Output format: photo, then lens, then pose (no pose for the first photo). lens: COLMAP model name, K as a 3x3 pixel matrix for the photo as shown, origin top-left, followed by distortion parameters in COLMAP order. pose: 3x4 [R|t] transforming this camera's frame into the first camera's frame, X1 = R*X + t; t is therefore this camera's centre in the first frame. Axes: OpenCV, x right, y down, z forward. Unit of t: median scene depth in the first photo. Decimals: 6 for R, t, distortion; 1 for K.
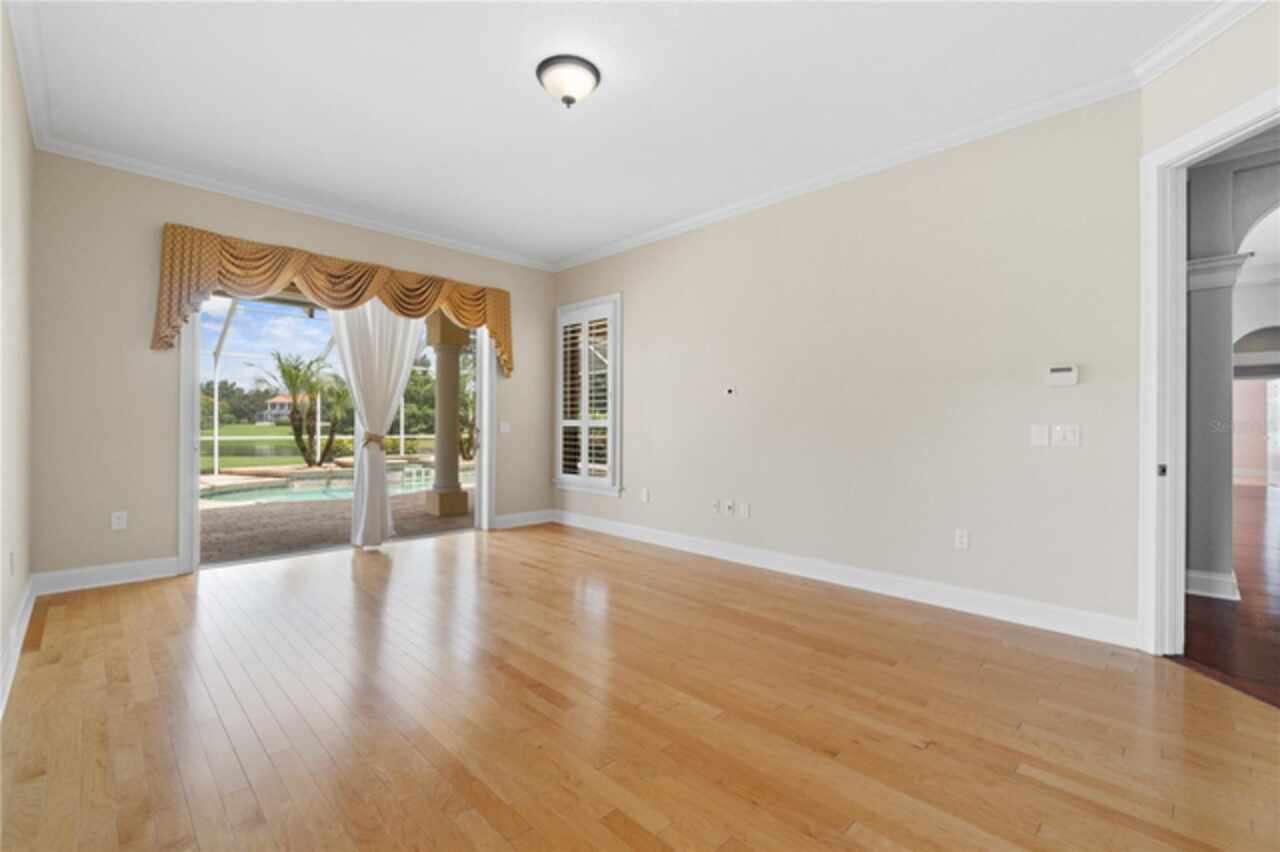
lens RADIAL K [[551.8, 0, 636.4], [0, 551.8, 421.2], [0, 0, 1]] dist [-0.006176, -0.000157]
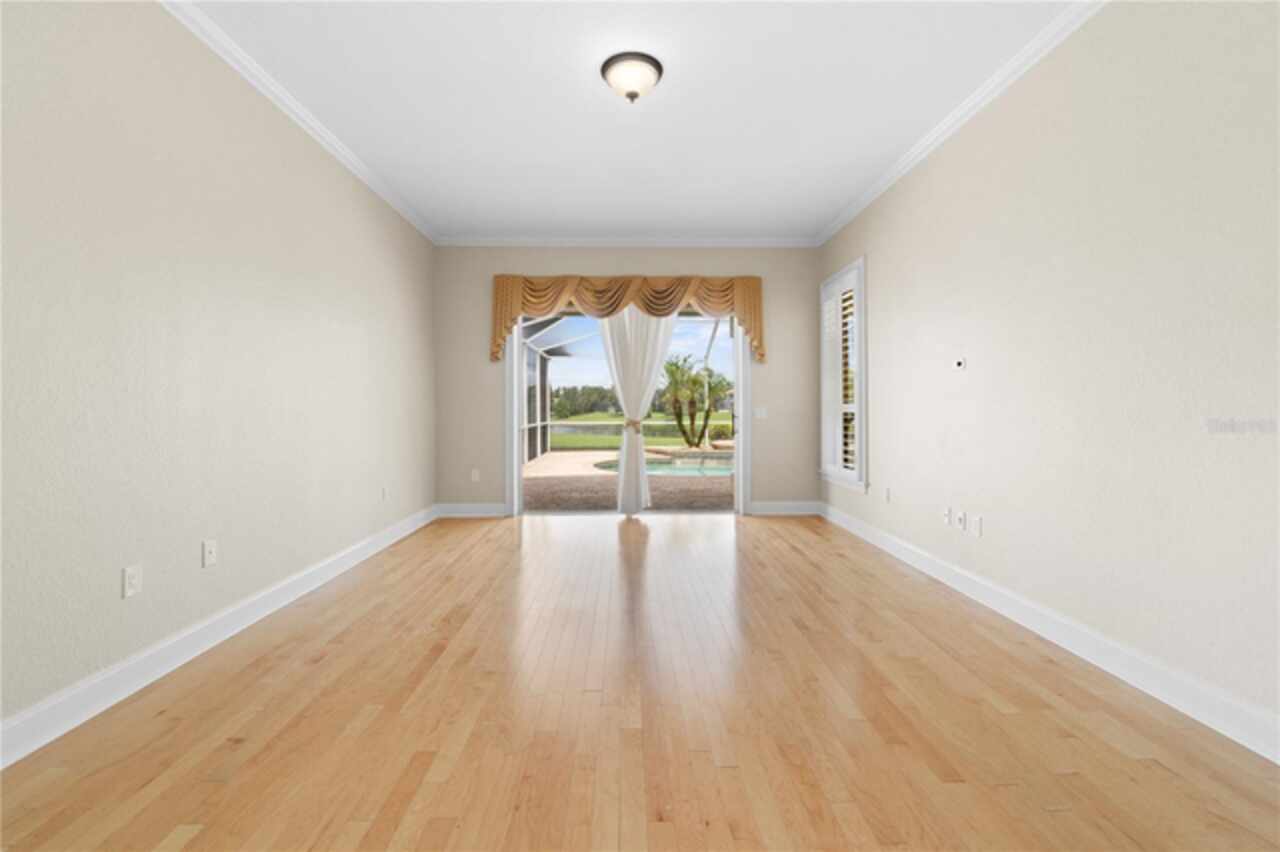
lens RADIAL K [[551.8, 0, 643.0], [0, 551.8, 413.5], [0, 0, 1]] dist [-0.006176, -0.000157]
pose [[0.729121, -0.004918, -0.684367, 0.319212], [0.012601, 0.999901, 0.006239, 0.002219], [0.684269, -0.013173, 0.729111, 0.143447]]
